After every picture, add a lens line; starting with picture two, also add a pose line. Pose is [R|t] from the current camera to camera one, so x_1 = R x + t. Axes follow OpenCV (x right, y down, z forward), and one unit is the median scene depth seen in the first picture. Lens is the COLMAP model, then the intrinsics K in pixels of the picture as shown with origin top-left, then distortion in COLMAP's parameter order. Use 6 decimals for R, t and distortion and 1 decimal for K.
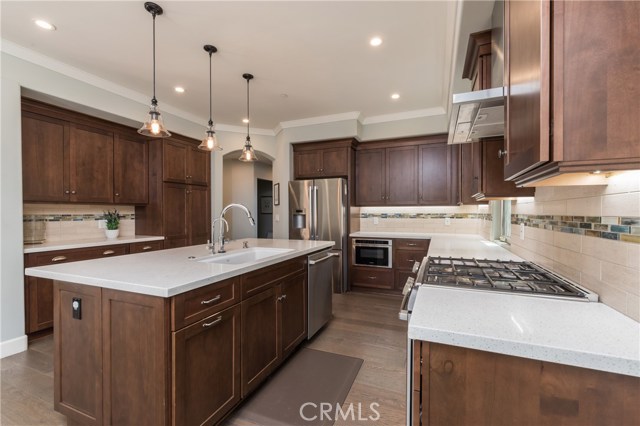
lens RADIAL K [[277.0, 0, 320.7], [0, 277.0, 213.3], [0, 0, 1]] dist [0.018507, -0.001163]
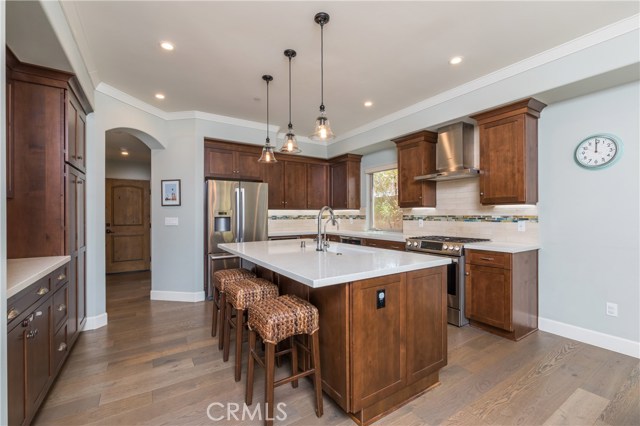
lens RADIAL K [[277.0, 0, 323.0], [0, 277.0, 213.4], [0, 0, 1]] dist [0.018507, -0.001163]
pose [[0.558312, 0.002521, 0.829627, -0.663626], [0.005104, 0.999966, -0.006474, -0.000165], [-0.829615, 0.007849, 0.558280, 0.193918]]
